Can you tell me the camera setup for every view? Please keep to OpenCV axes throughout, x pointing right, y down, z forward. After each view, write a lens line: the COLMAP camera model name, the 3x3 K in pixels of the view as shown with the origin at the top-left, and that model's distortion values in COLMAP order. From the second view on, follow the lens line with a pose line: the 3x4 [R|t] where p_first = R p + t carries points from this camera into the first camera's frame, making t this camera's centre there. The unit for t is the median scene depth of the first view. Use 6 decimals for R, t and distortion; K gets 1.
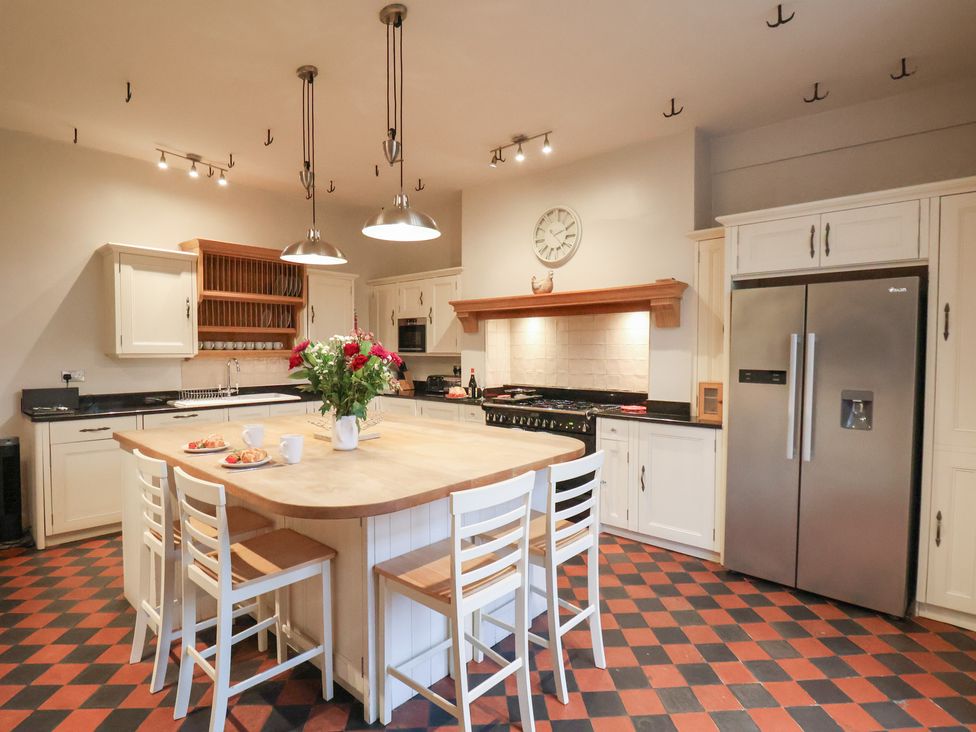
lens RADIAL K [[519.7, 0, 488.6], [0, 519.7, 367.0], [0, 0, 1]] dist [0.000111, -0.002311]
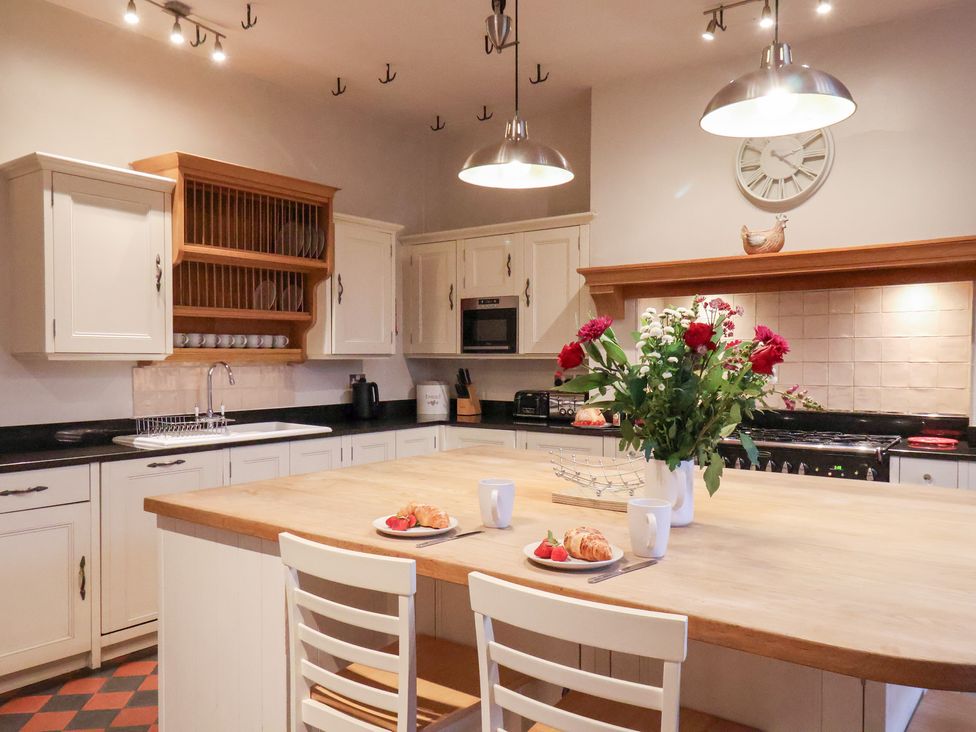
lens RADIAL K [[769.9, 0, 486.1], [0, 769.9, 370.2], [0, 0, 1]] dist [0.006509, 0.013613]
pose [[0.996853, -0.003513, 0.079201, -0.284314], [0.004823, 0.999855, -0.016359, 0.008065], [-0.079132, 0.016689, 0.996724, 0.127755]]
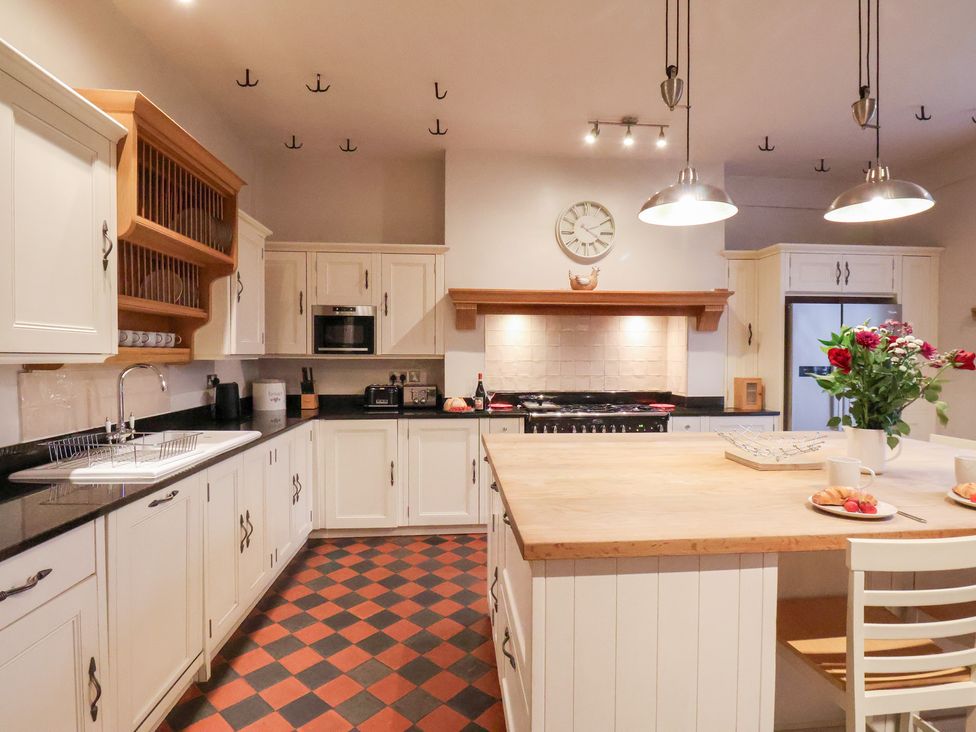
lens RADIAL K [[519.7, 0, 495.5], [0, 519.7, 365.2], [0, 0, 1]] dist [0.000111, -0.002311]
pose [[0.684900, -0.012921, 0.728523, -0.664219], [0.022385, 0.999744, -0.003314, -0.007863], [-0.728293, 0.018578, 0.685014, 0.470835]]
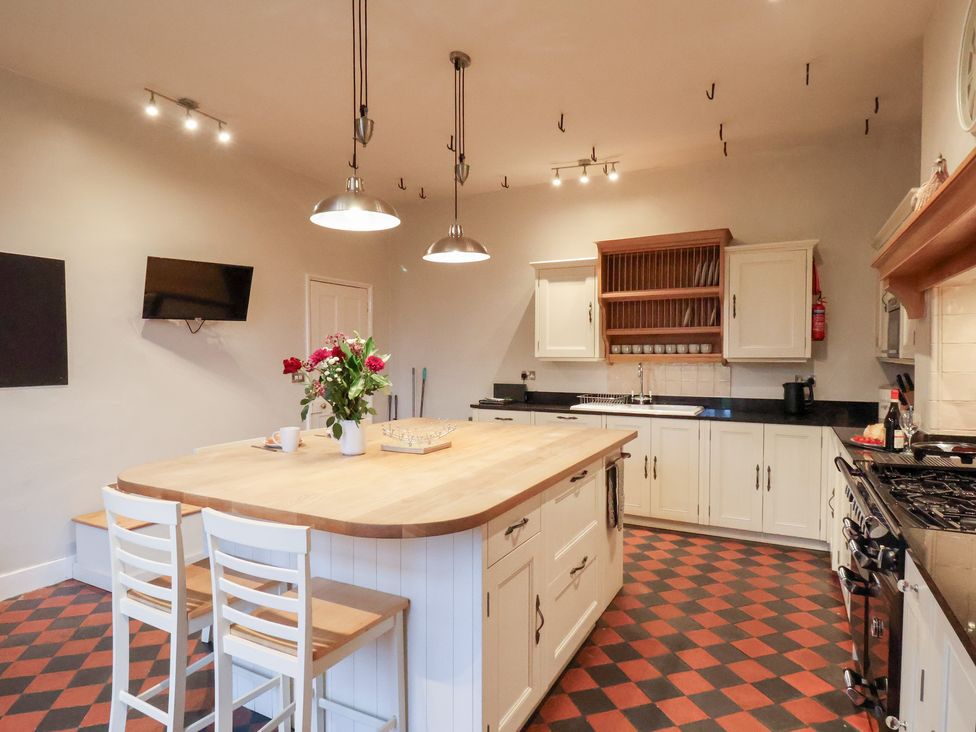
lens RADIAL K [[573.8, 0, 490.9], [0, 573.8, 365.8], [0, 0, 1]] dist [0.043083, 0.001132]
pose [[0.241915, 0.018827, -0.970115, 0.458683], [-0.031781, 0.999429, 0.011470, -0.015954], [0.969777, 0.028056, 0.242375, 0.537325]]
